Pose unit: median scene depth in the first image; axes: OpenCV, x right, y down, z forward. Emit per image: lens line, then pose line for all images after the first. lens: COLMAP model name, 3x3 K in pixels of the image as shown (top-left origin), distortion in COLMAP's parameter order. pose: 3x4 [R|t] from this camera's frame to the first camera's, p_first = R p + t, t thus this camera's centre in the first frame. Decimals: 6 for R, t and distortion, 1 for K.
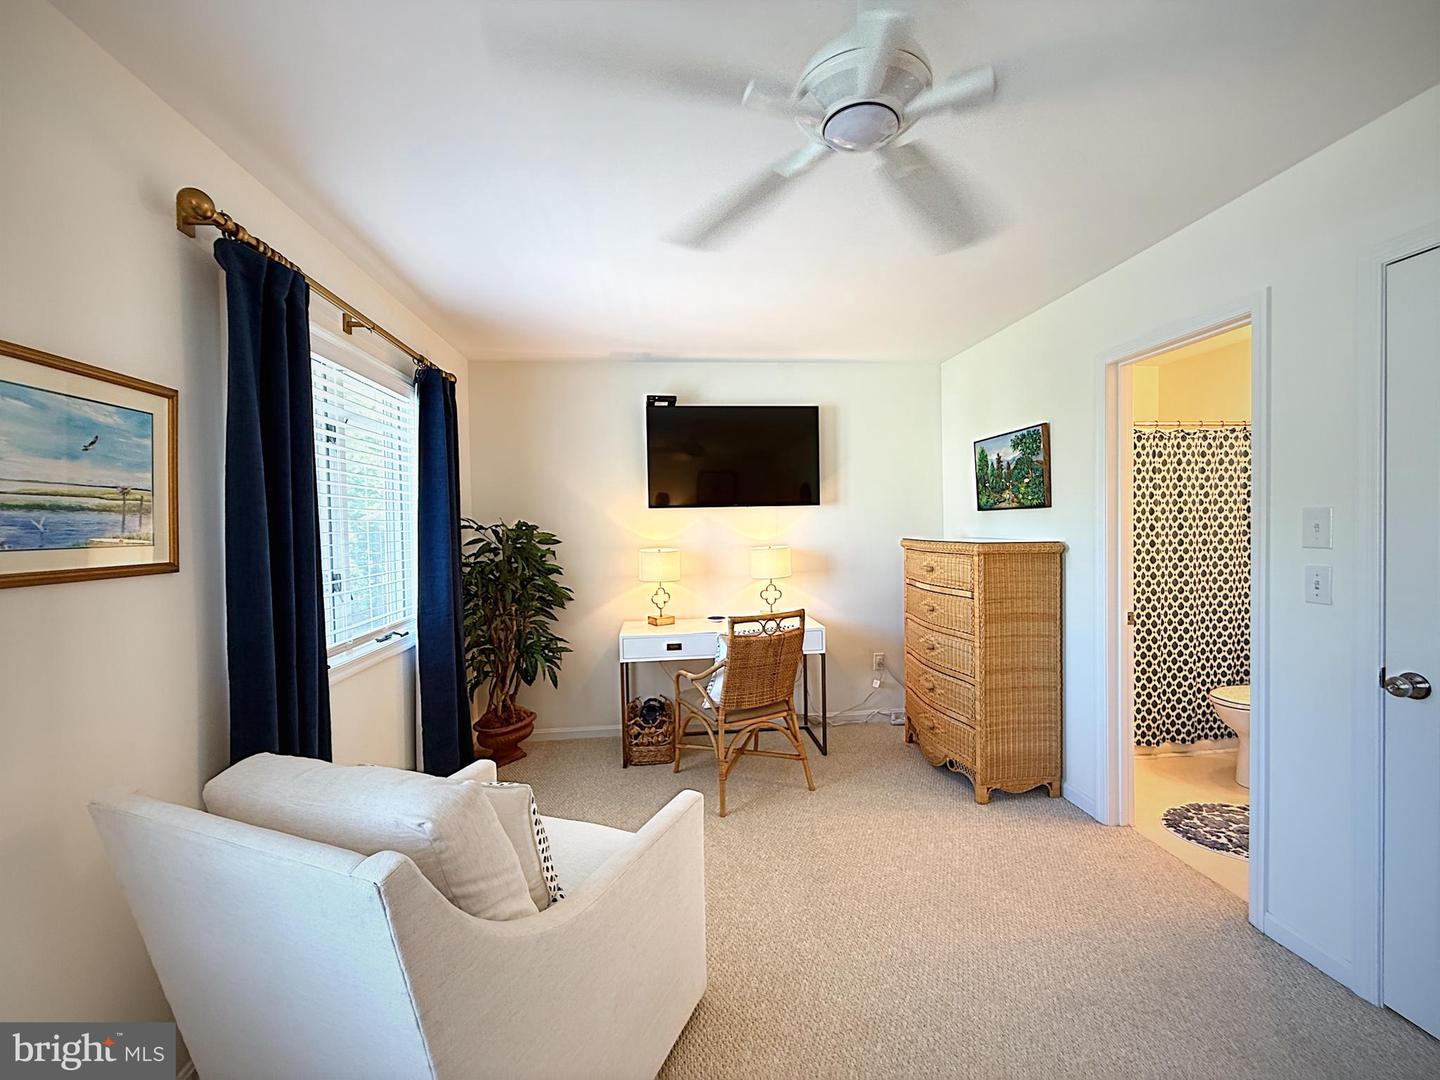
lens RADIAL K [[572.3, 0, 718.6], [0, 572.3, 536.7], [0, 0, 1]] dist [-0.000904, 0.000041]
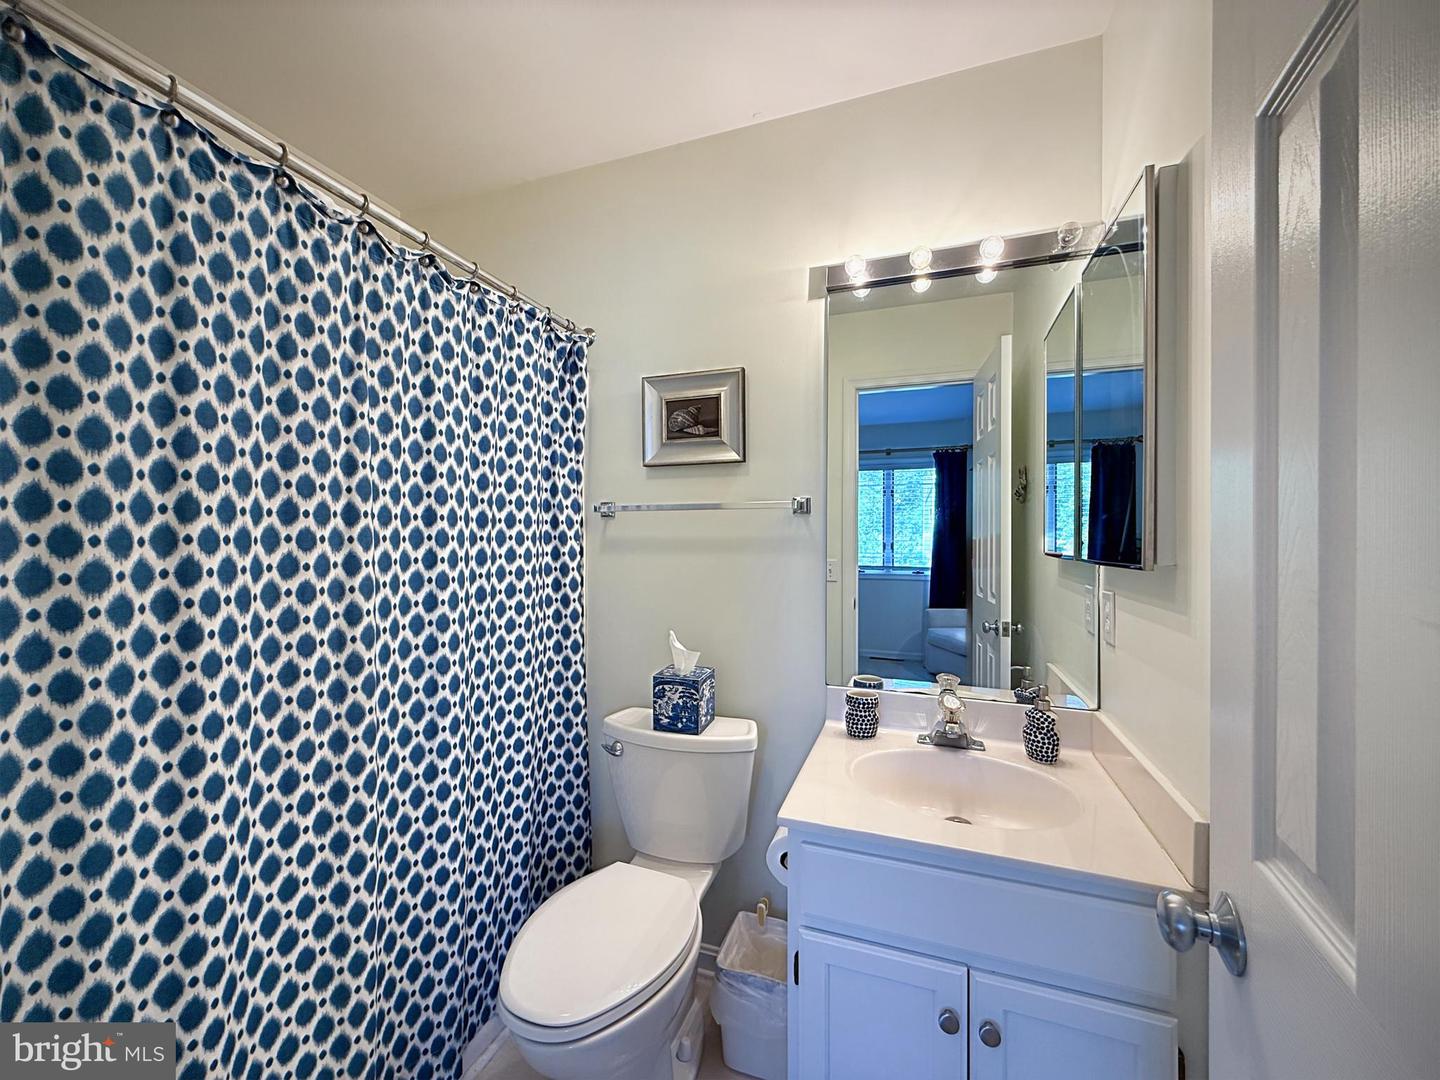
lens RADIAL K [[572.3, 0, 720.9], [0, 572.3, 540.5], [0, 0, 1]] dist [-0.000904, 0.000041]
pose [[0.435841, 0.012132, 0.899942, 0.551488], [0.011773, 0.999747, -0.019179, 0.007257], [-0.899947, 0.018954, 0.435588, 0.662609]]
